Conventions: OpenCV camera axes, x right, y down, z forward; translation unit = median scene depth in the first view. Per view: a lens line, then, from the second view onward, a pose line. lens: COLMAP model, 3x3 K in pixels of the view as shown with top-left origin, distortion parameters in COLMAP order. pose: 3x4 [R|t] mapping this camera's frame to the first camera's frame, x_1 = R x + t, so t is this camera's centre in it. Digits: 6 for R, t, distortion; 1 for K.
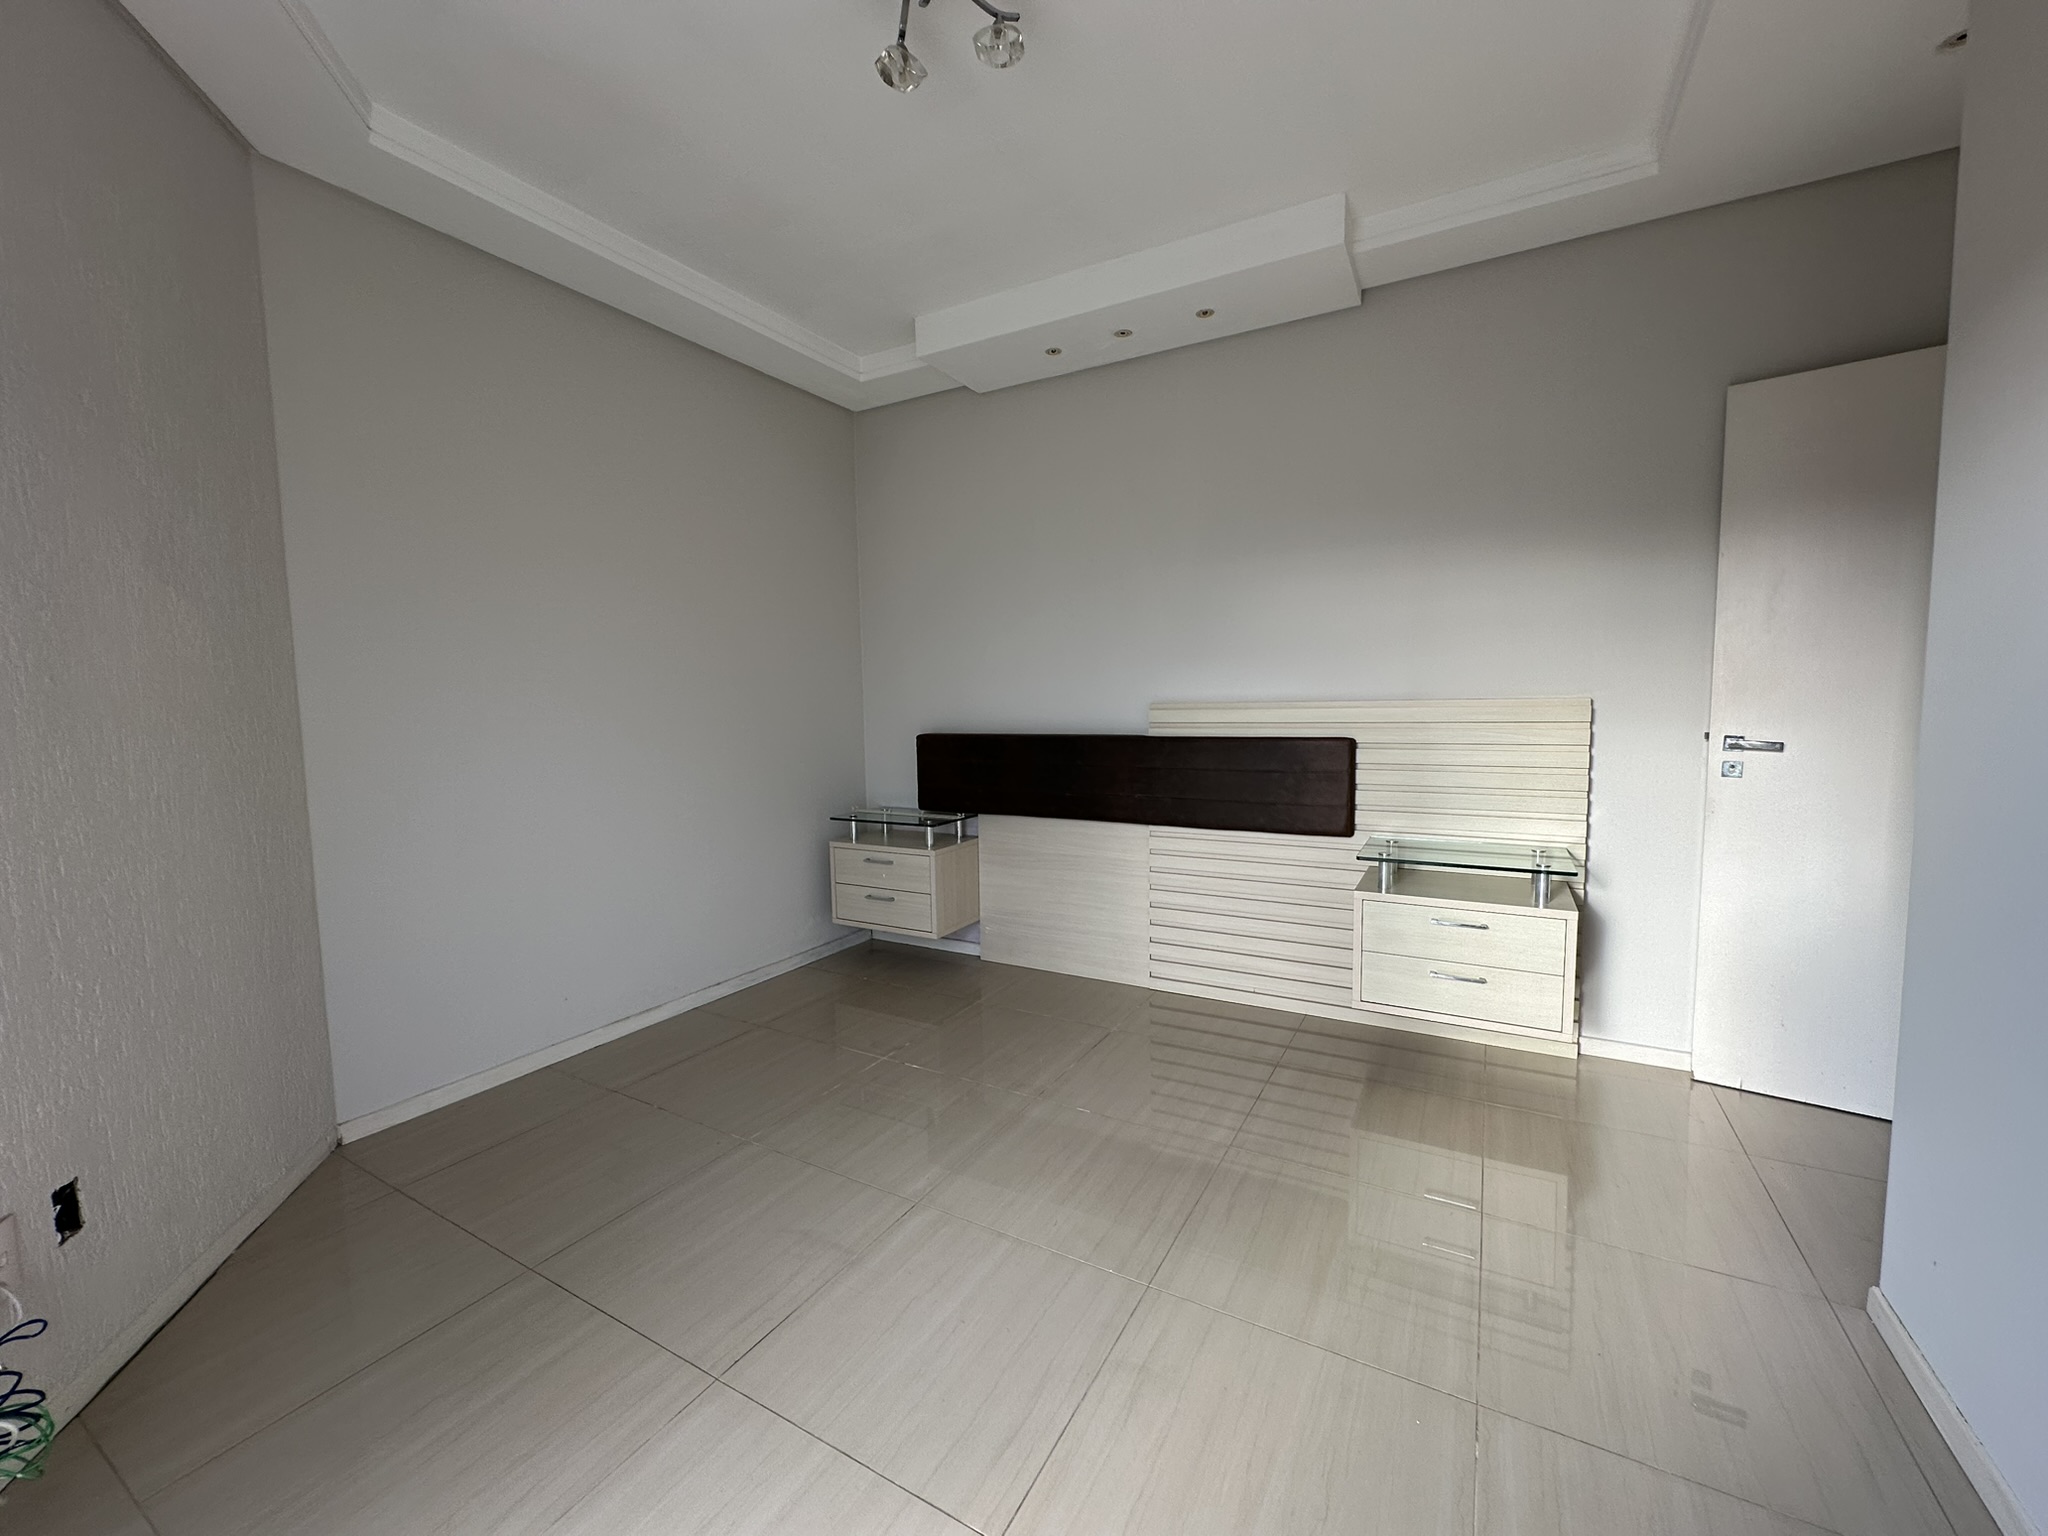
lens RADIAL K [[813.0, 0, 1024.8], [0, 813.0, 766.2], [0, 0, 1]] dist [-0.008316, 0.002768]
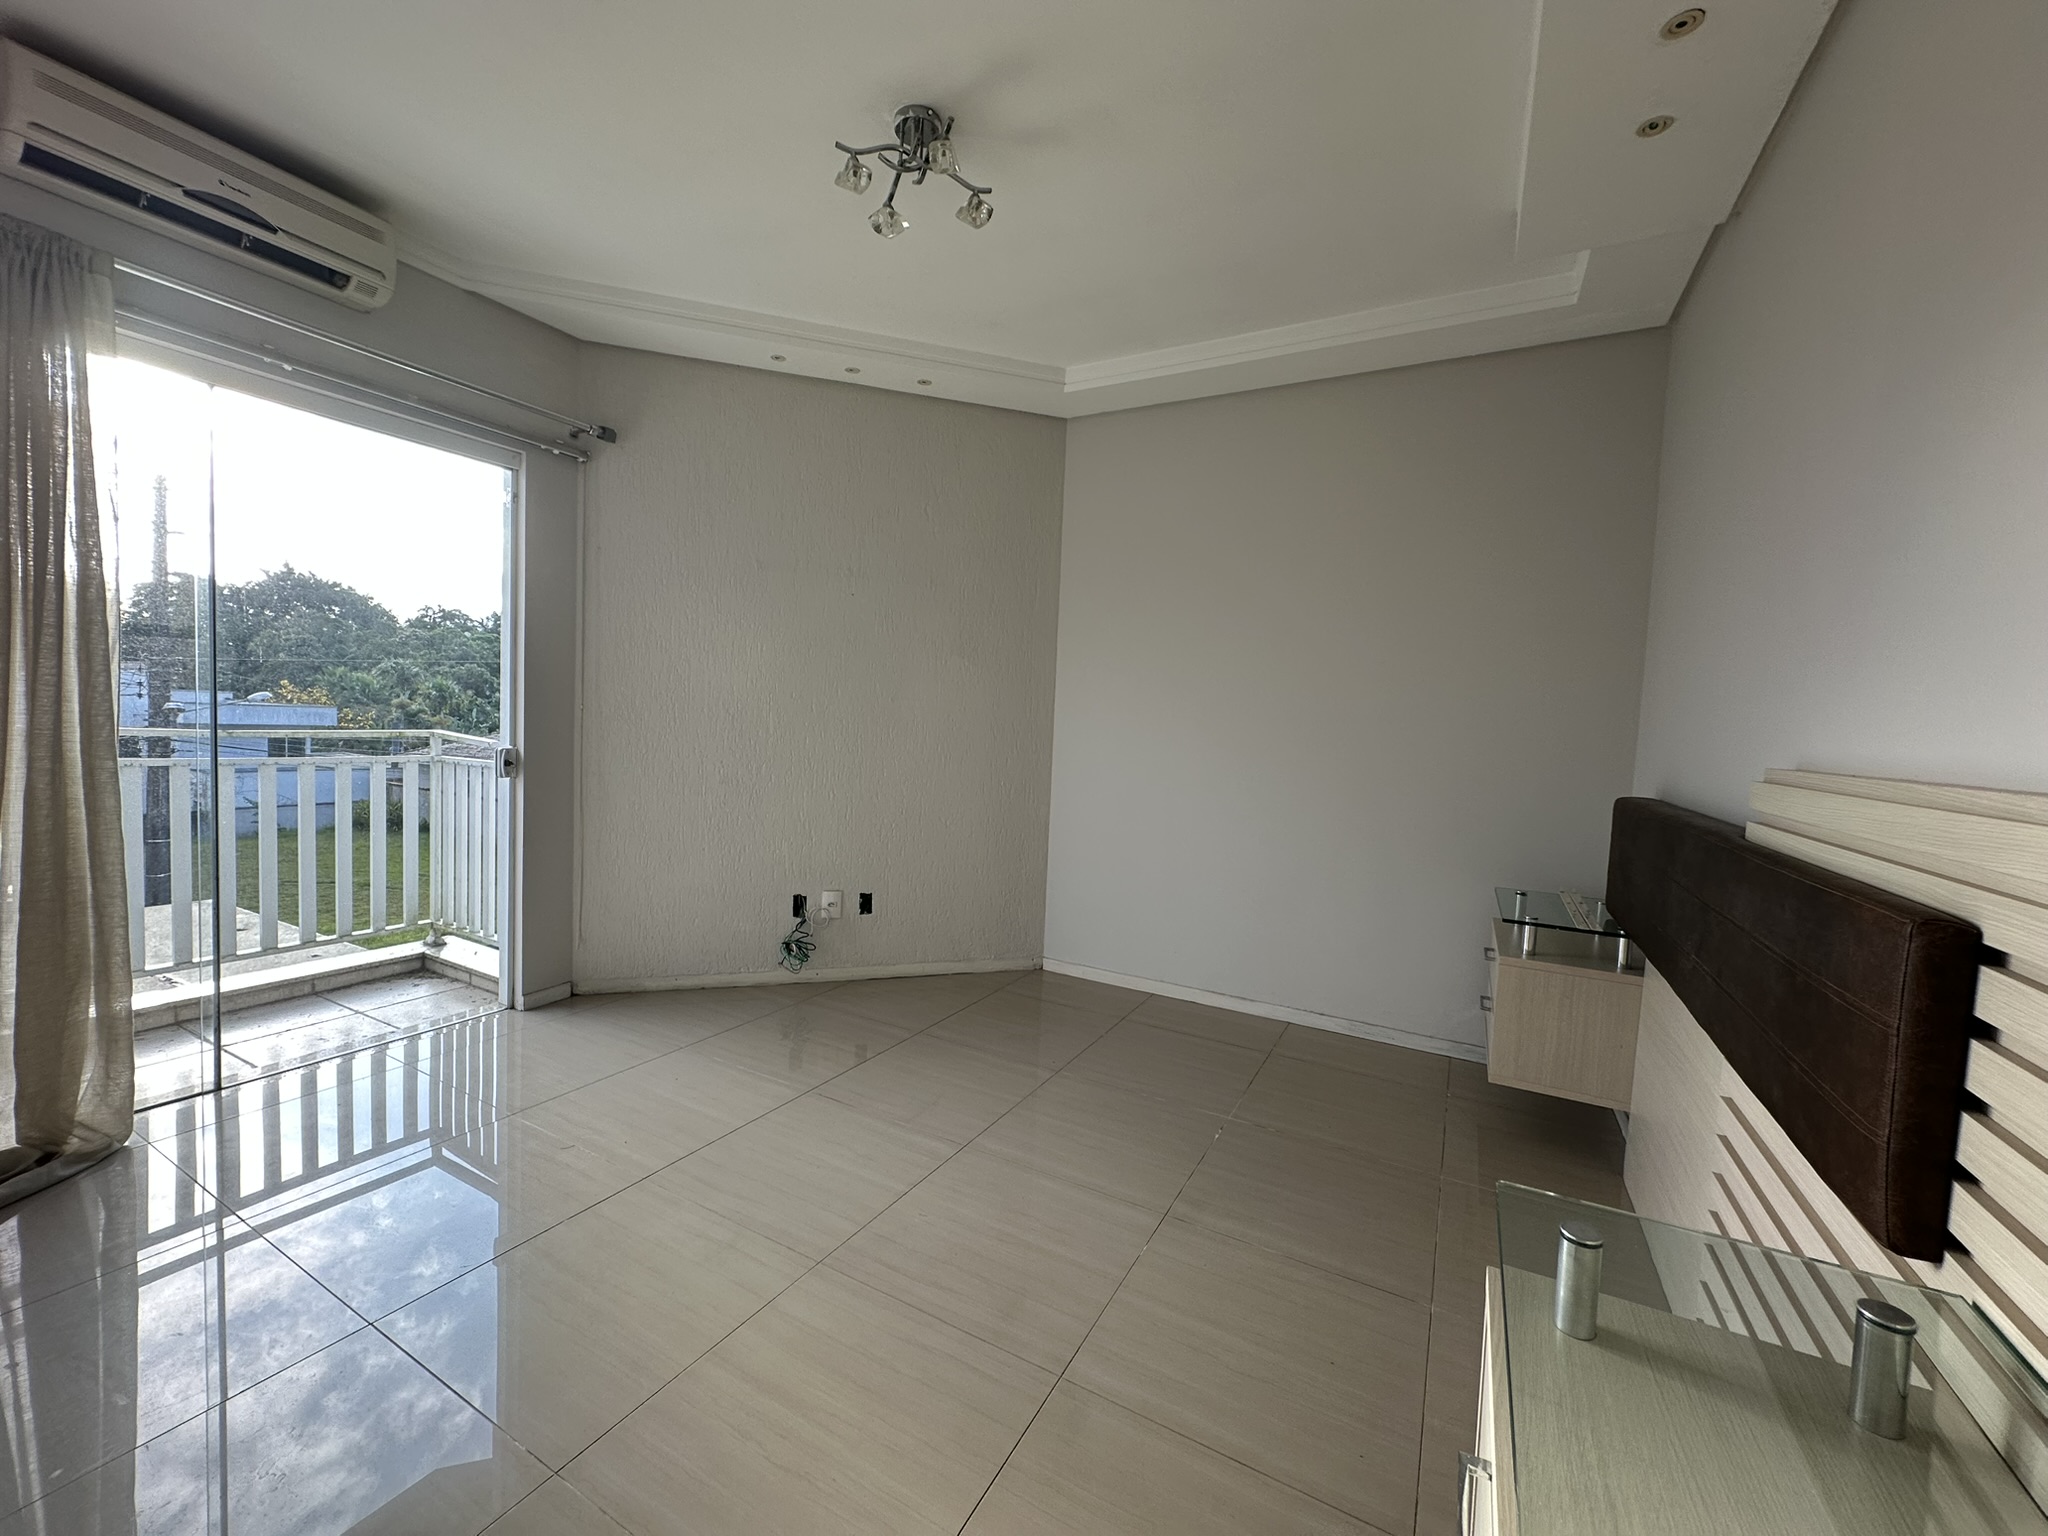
lens RADIAL K [[813.0, 0, 1024.8], [0, 813.0, 766.2], [0, 0, 1]] dist [-0.008316, 0.002768]
pose [[0.019268, 0.078350, -0.996740, 0.696851], [-0.125115, 0.989277, 0.075345, -0.073661], [0.991955, 0.123255, 0.028864, 0.685454]]
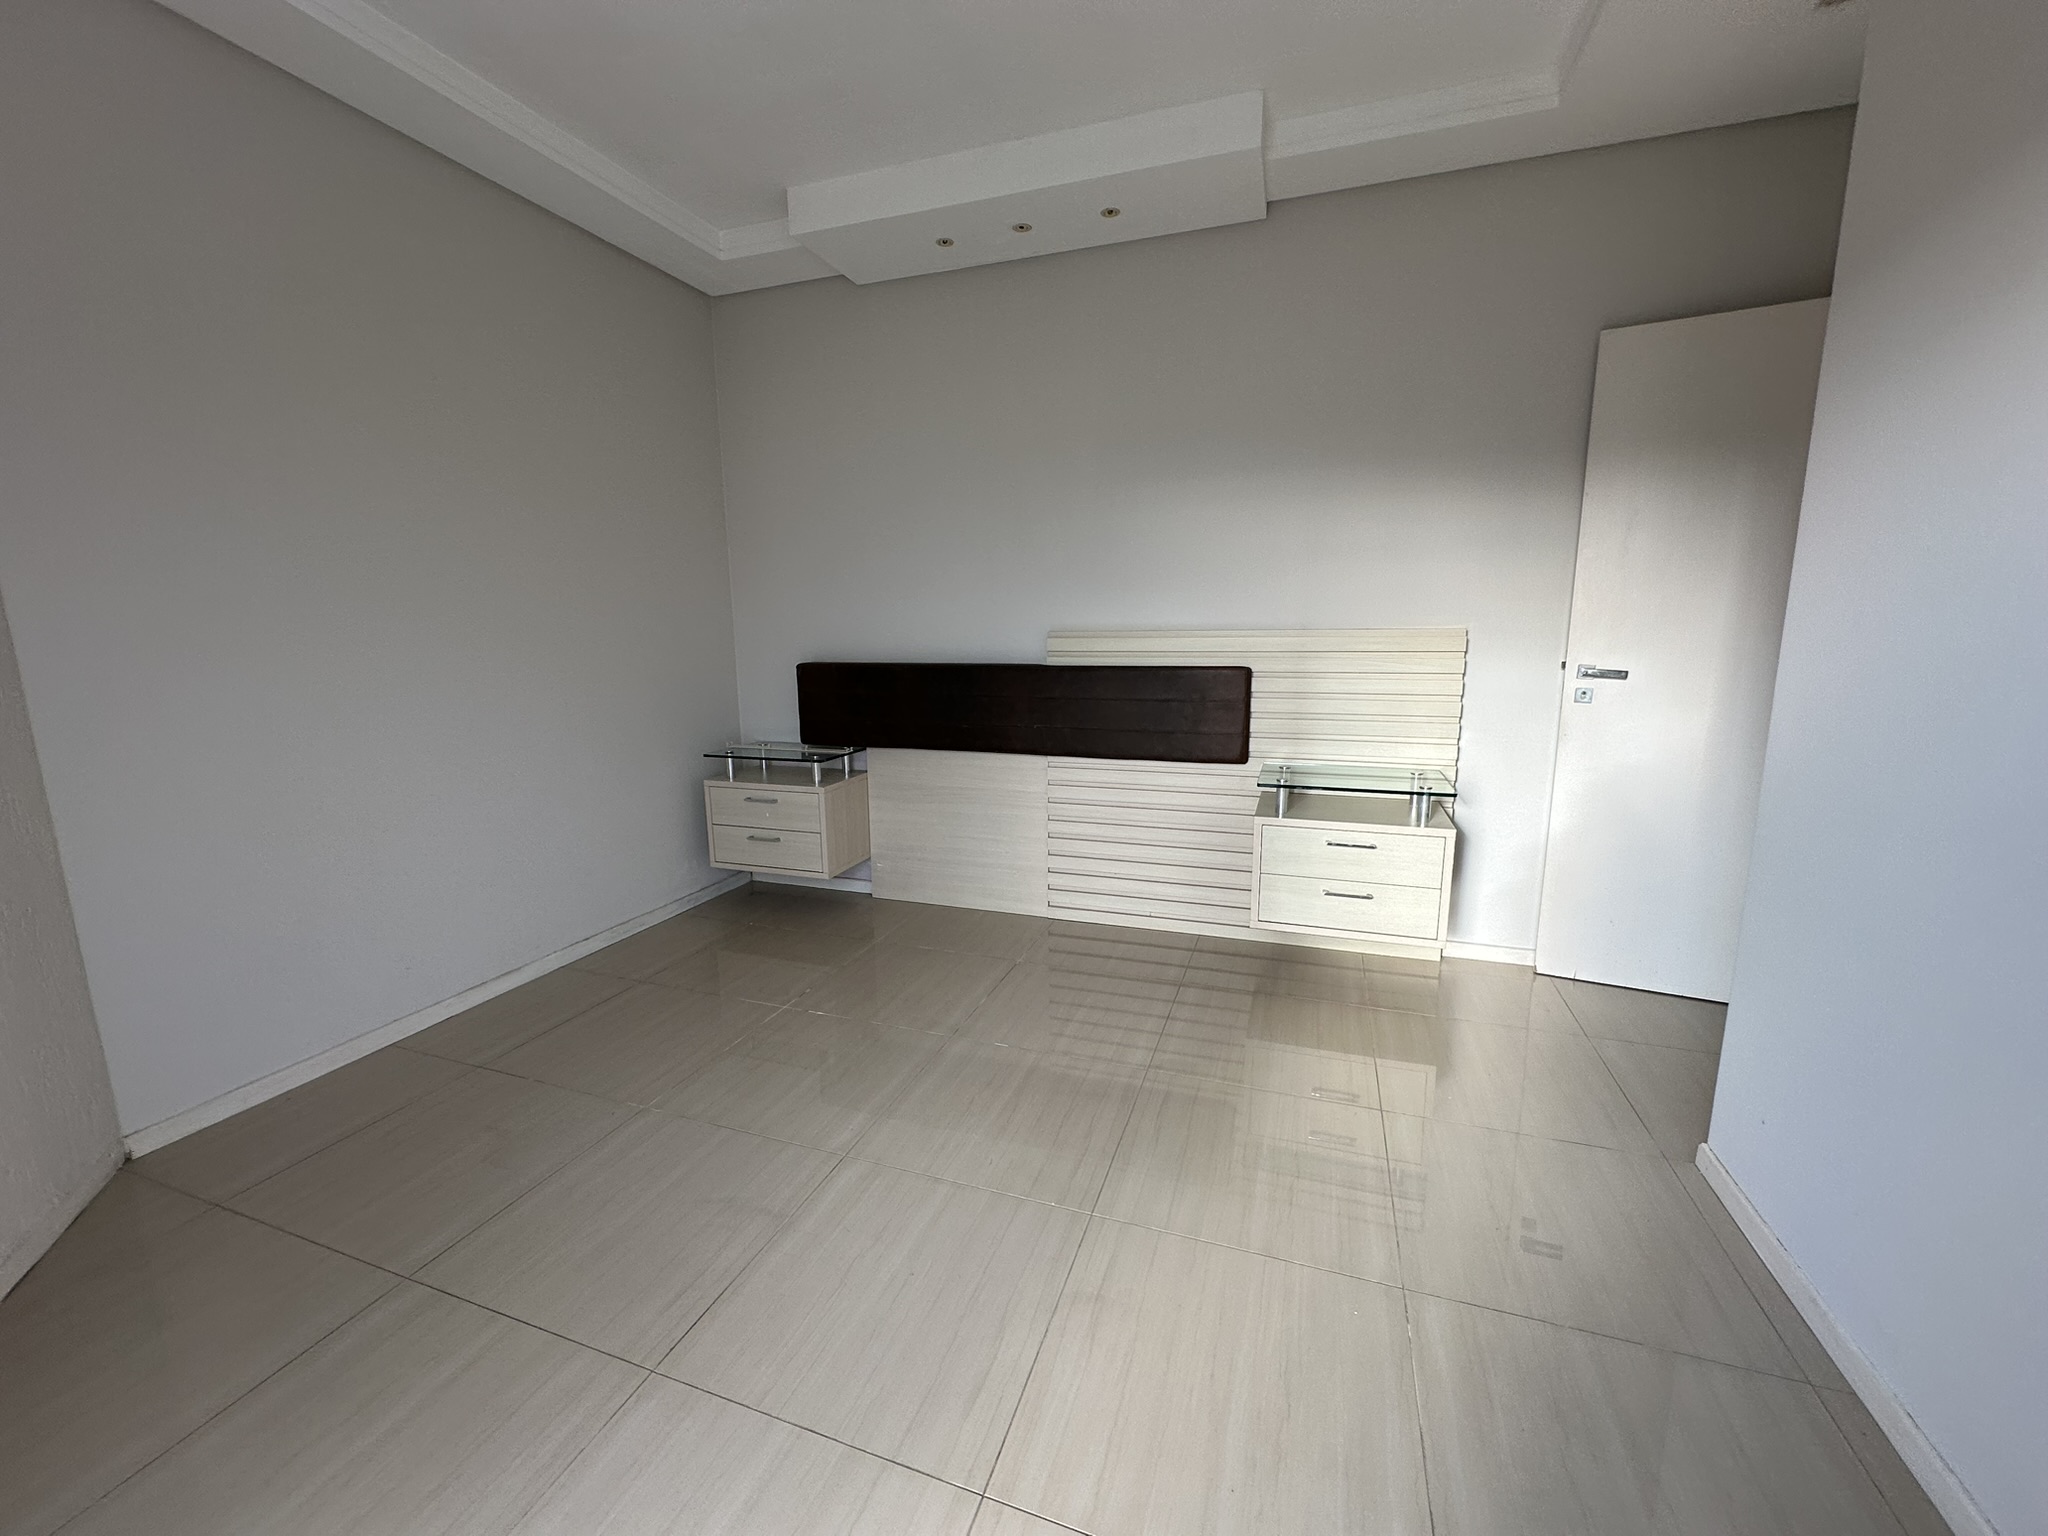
lens RADIAL K [[813.0, 0, 1024.8], [0, 813.0, 766.2], [0, 0, 1]] dist [-0.008316, 0.002768]
pose [[0.984525, -0.023679, 0.173638, -0.054412], [0.008043, 0.995891, 0.090202, -0.005205], [-0.175061, -0.087409, 0.980670, 0.041062]]
